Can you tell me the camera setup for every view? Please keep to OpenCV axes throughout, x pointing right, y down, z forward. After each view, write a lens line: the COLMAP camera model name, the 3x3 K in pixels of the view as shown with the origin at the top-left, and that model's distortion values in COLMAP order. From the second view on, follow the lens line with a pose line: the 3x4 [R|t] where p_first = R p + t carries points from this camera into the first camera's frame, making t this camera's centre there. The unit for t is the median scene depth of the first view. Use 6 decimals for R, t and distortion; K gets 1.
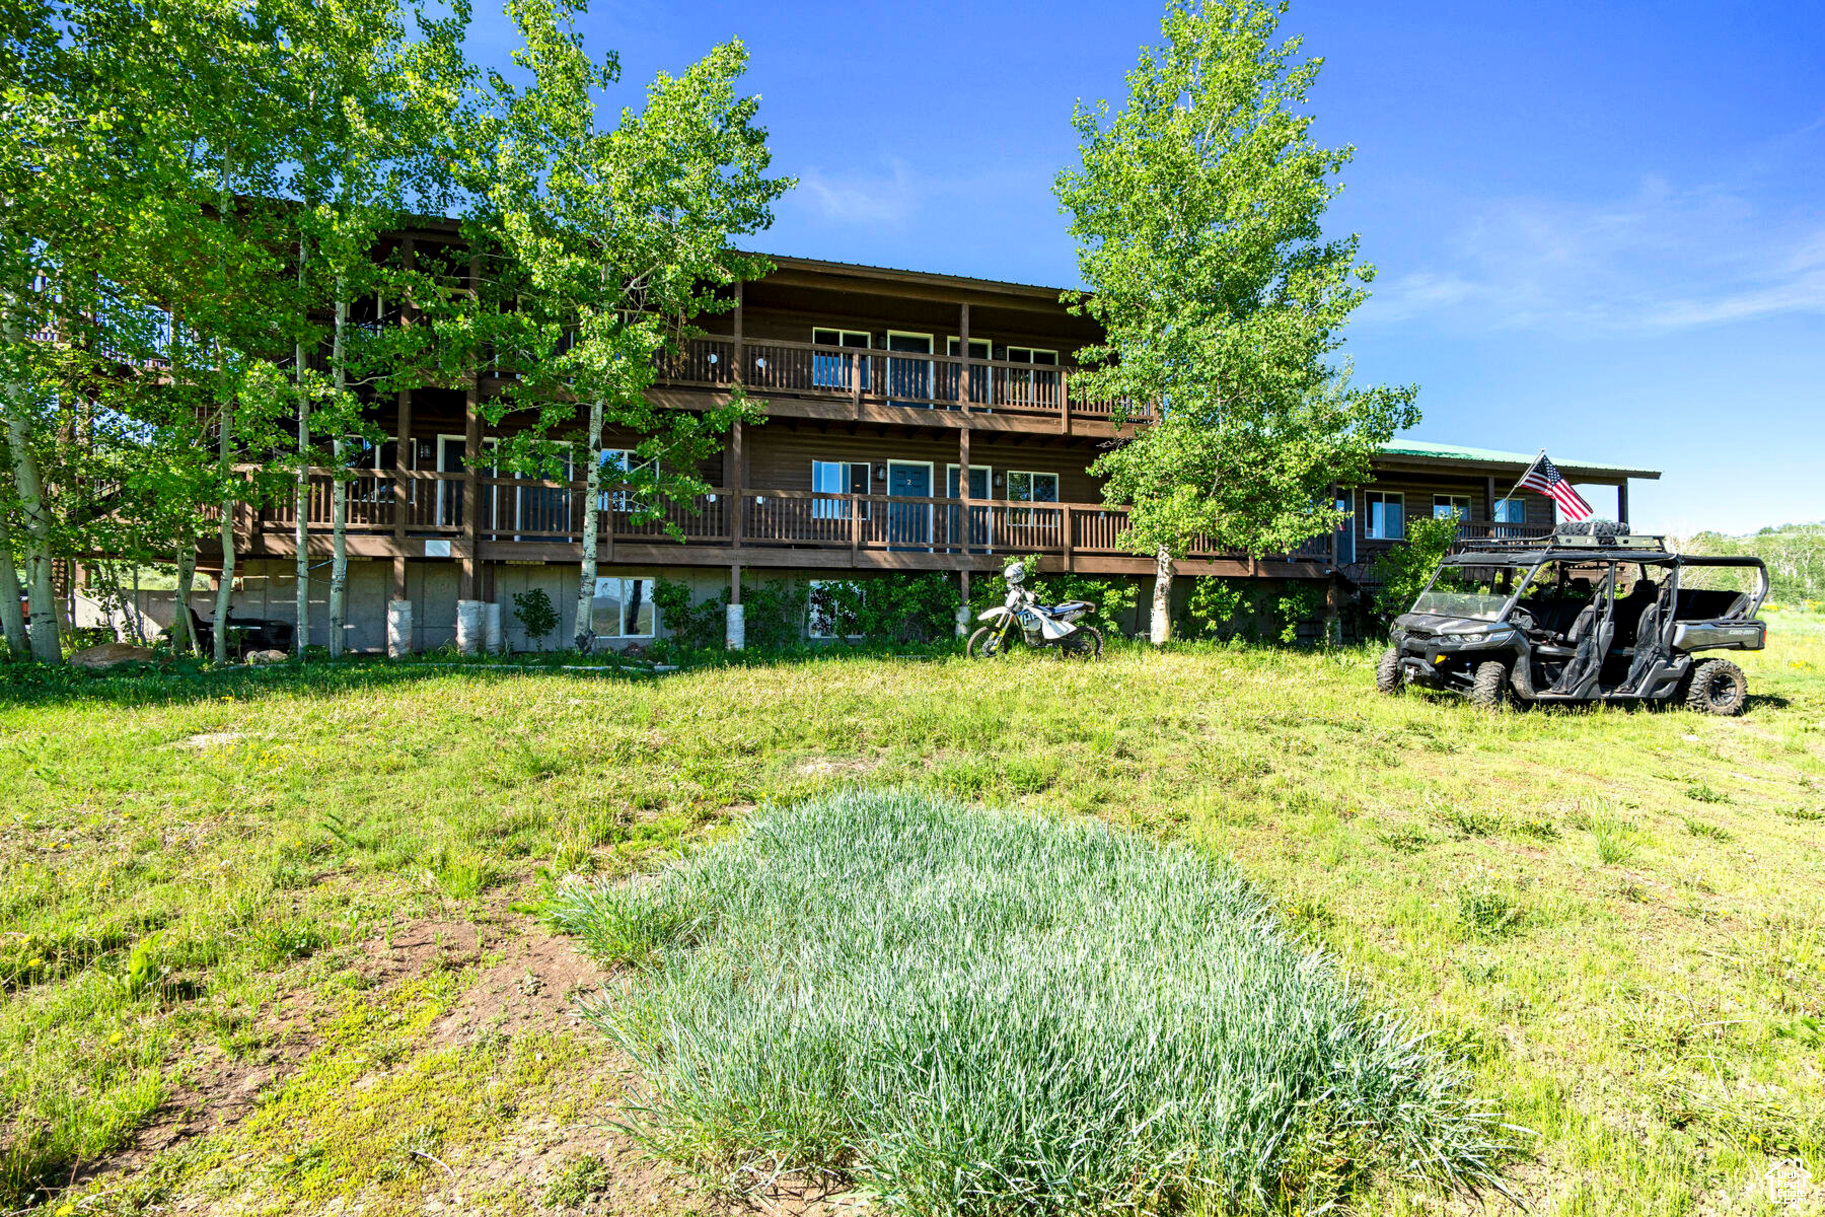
lens RADIAL K [[814.2, 0, 912.5], [0, 814.2, 608.5], [0, 0, 1]] dist [0.001056, 0.000213]
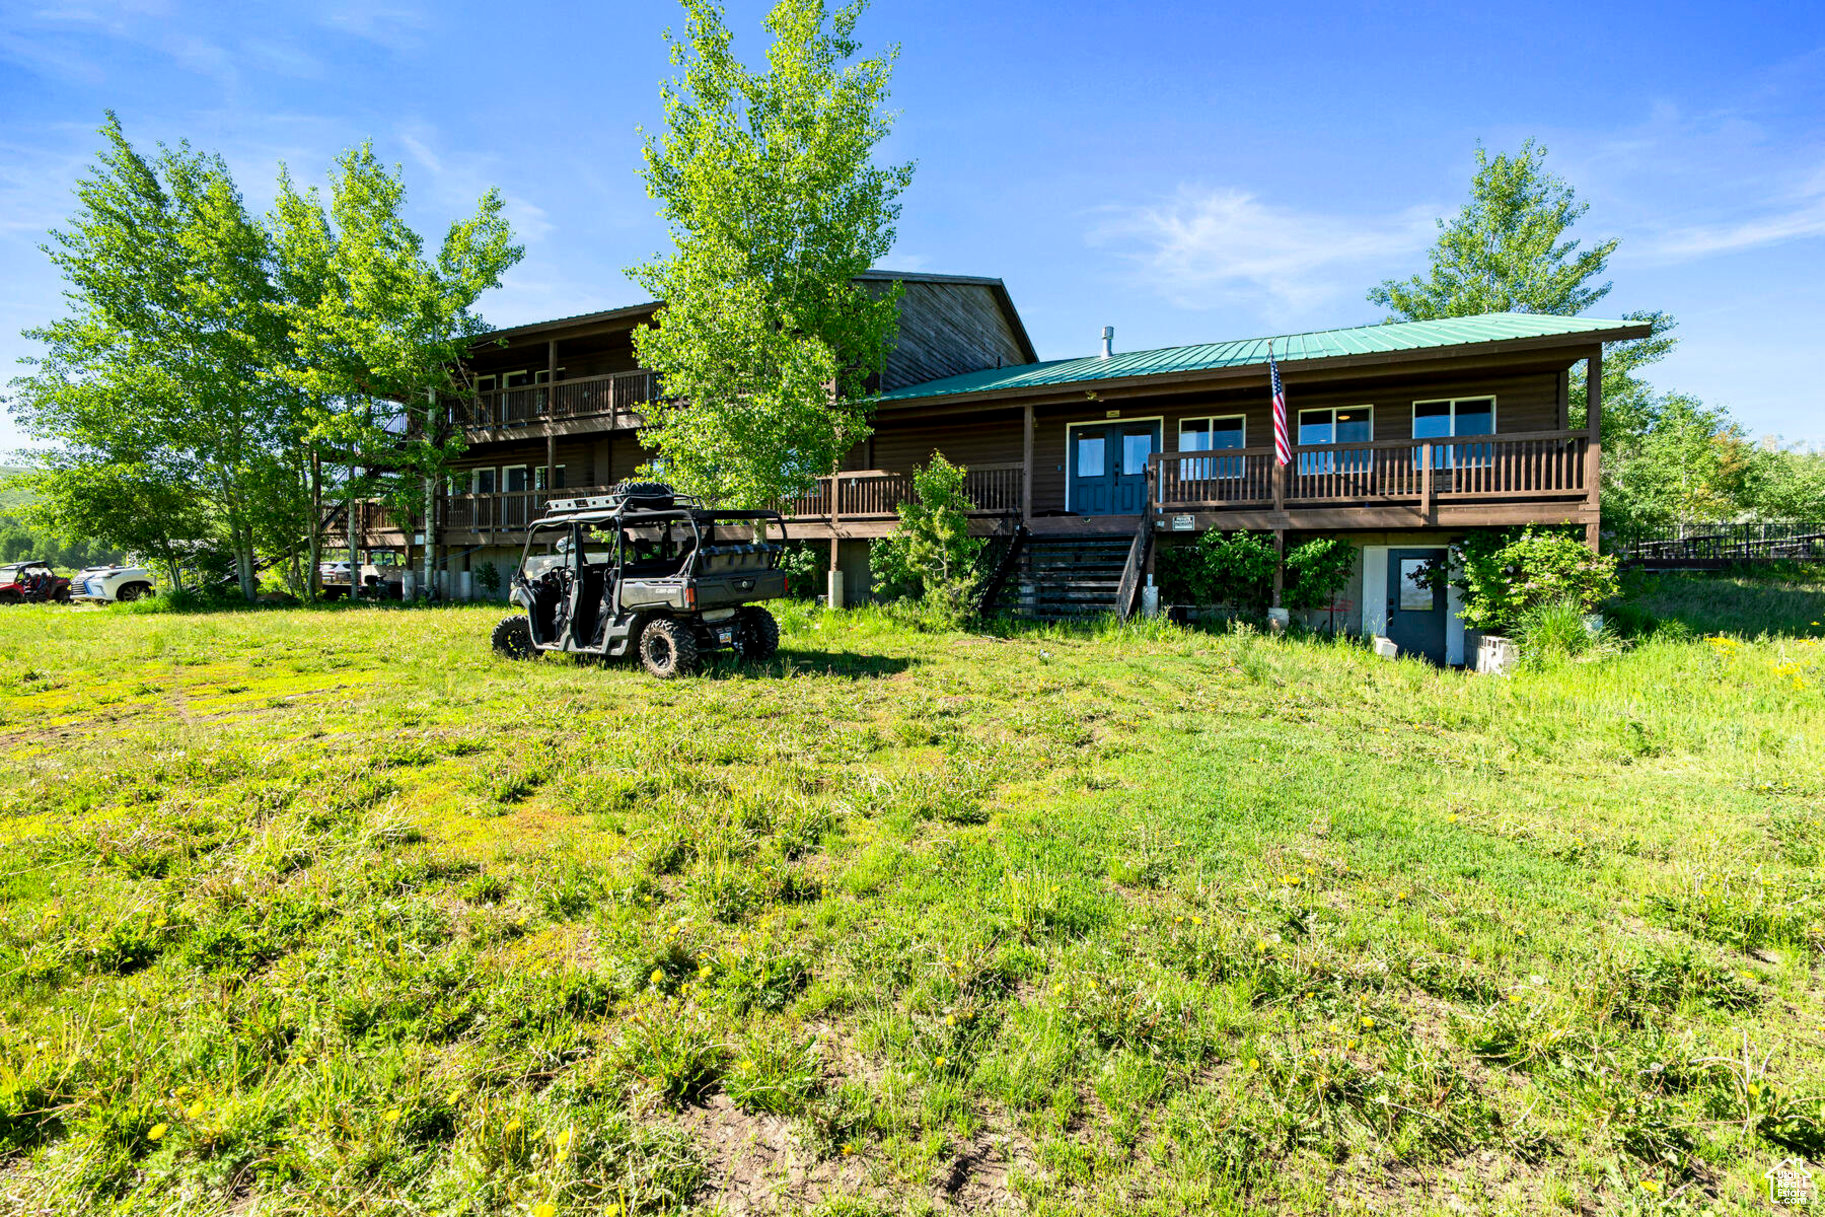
lens RADIAL K [[814.2, 0, 912.5], [0, 814.2, 608.5], [0, 0, 1]] dist [0.001056, 0.000213]
pose [[0.764636, 0.021066, -0.644118, 1.056950], [0.003885, 0.999297, 0.037294, 0.009228], [0.644450, -0.031019, 0.764017, 0.274249]]
